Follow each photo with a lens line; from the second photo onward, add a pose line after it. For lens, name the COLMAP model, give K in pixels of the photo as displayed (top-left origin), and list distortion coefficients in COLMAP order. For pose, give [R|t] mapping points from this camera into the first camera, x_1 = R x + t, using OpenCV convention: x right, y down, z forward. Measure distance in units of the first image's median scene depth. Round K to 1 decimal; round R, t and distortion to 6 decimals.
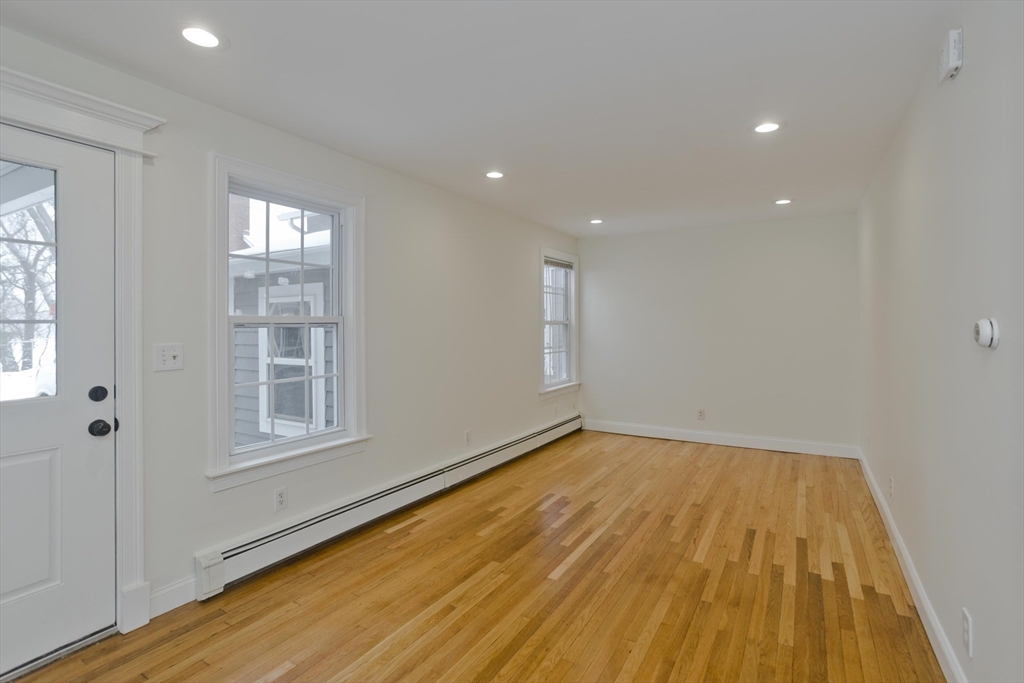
lens RADIAL K [[503.4, 0, 512.7], [0, 503.4, 323.0], [0, 0, 1]] dist [-0.047297, 0.029545]
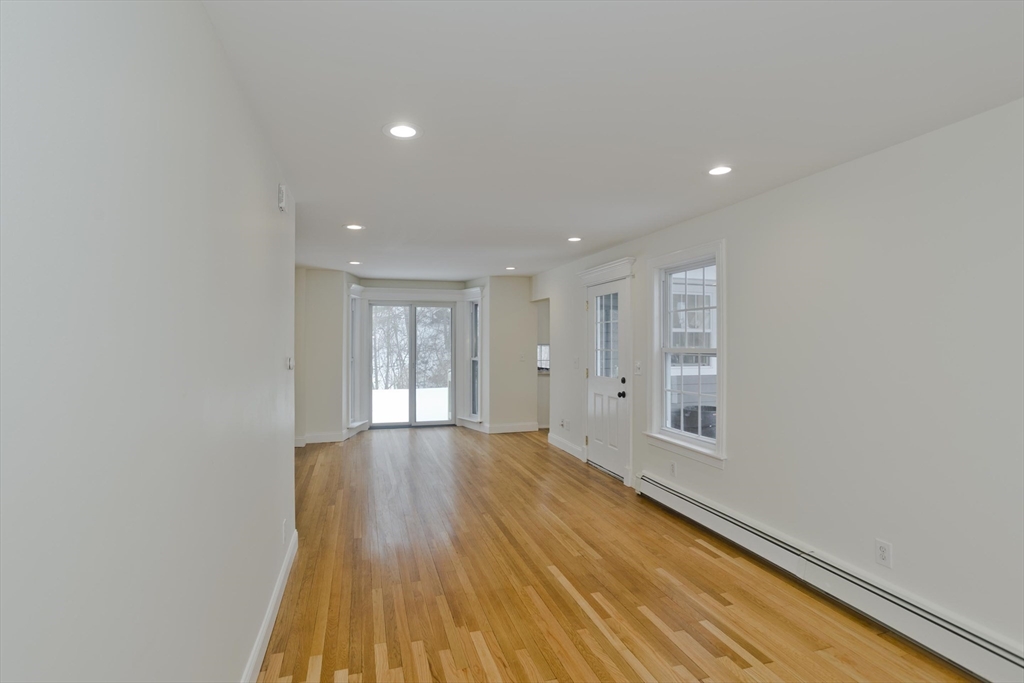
lens RADIAL K [[500.6, 0, 504.6], [0, 500.6, 334.8], [0, 0, 1]] dist [-0.048862, 0.029865]
pose [[-0.687418, -0.005642, -0.726240, 1.106097], [0.007762, 0.999856, -0.015115, -0.039960], [0.726221, -0.016027, -0.687275, 1.868013]]
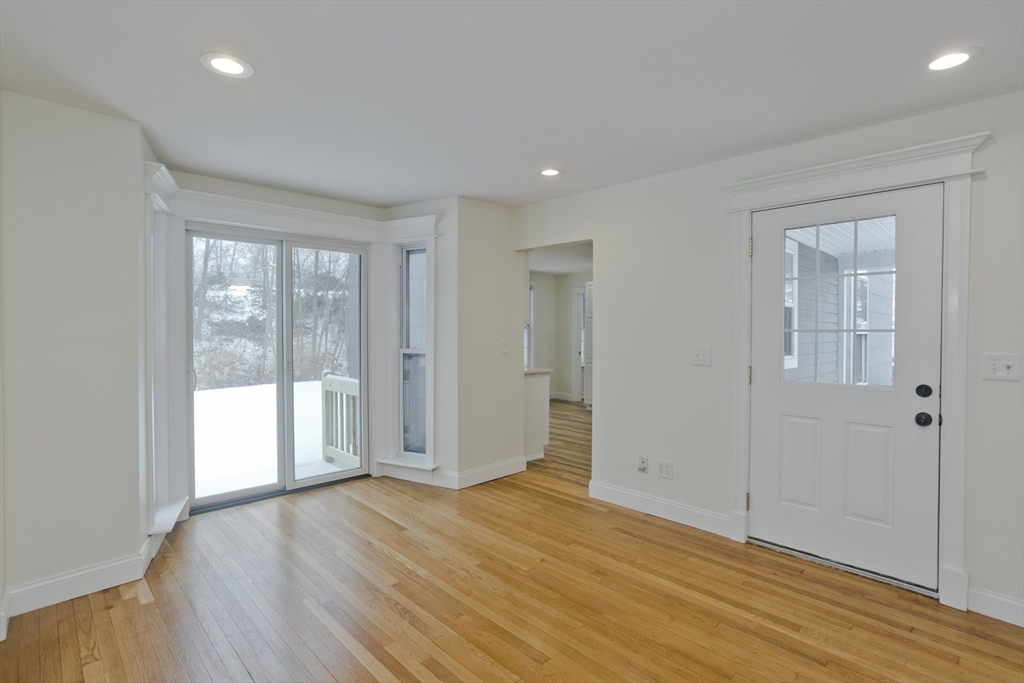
lens RADIAL K [[500.6, 0, 504.6], [0, 500.6, 334.8], [0, 0, 1]] dist [-0.048862, 0.029865]
pose [[-0.266708, 0.014326, -0.963671, 0.480583], [0.004560, 0.999897, 0.013602, -0.011827], [0.963767, -0.000766, -0.266746, 0.276986]]
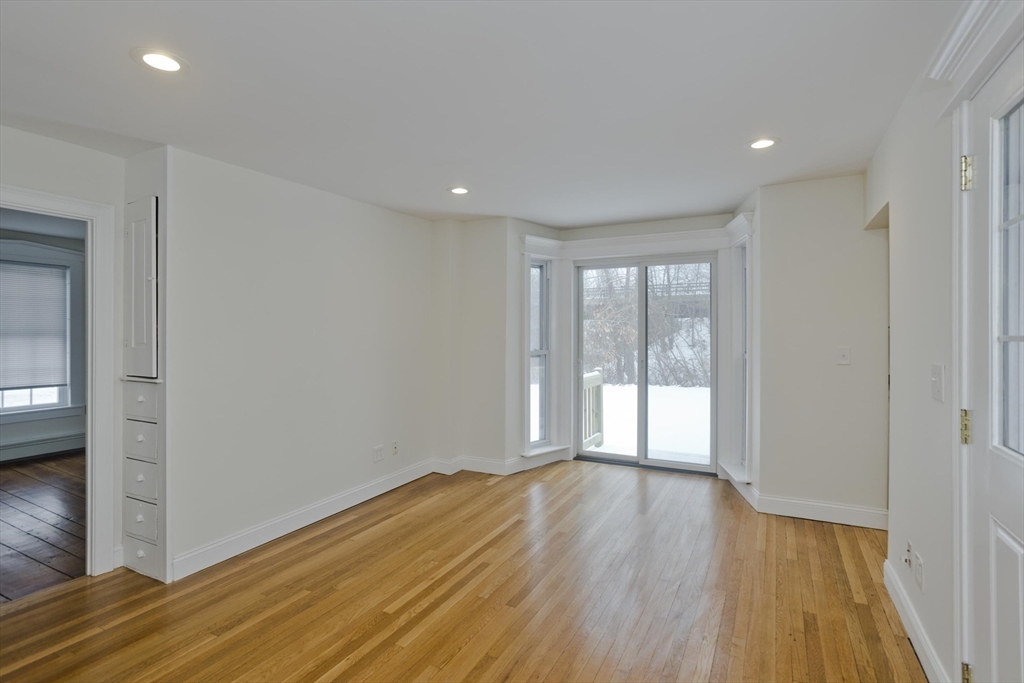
lens RADIAL K [[498.1, 0, 519.4], [0, 498.1, 333.7], [0, 0, 1]] dist [-0.048941, 0.029274]
pose [[-0.998728, 0.005115, -0.050162, -0.272024], [0.005248, 0.999983, -0.002517, -0.010101], [0.050148, -0.002777, -0.998738, 1.111072]]
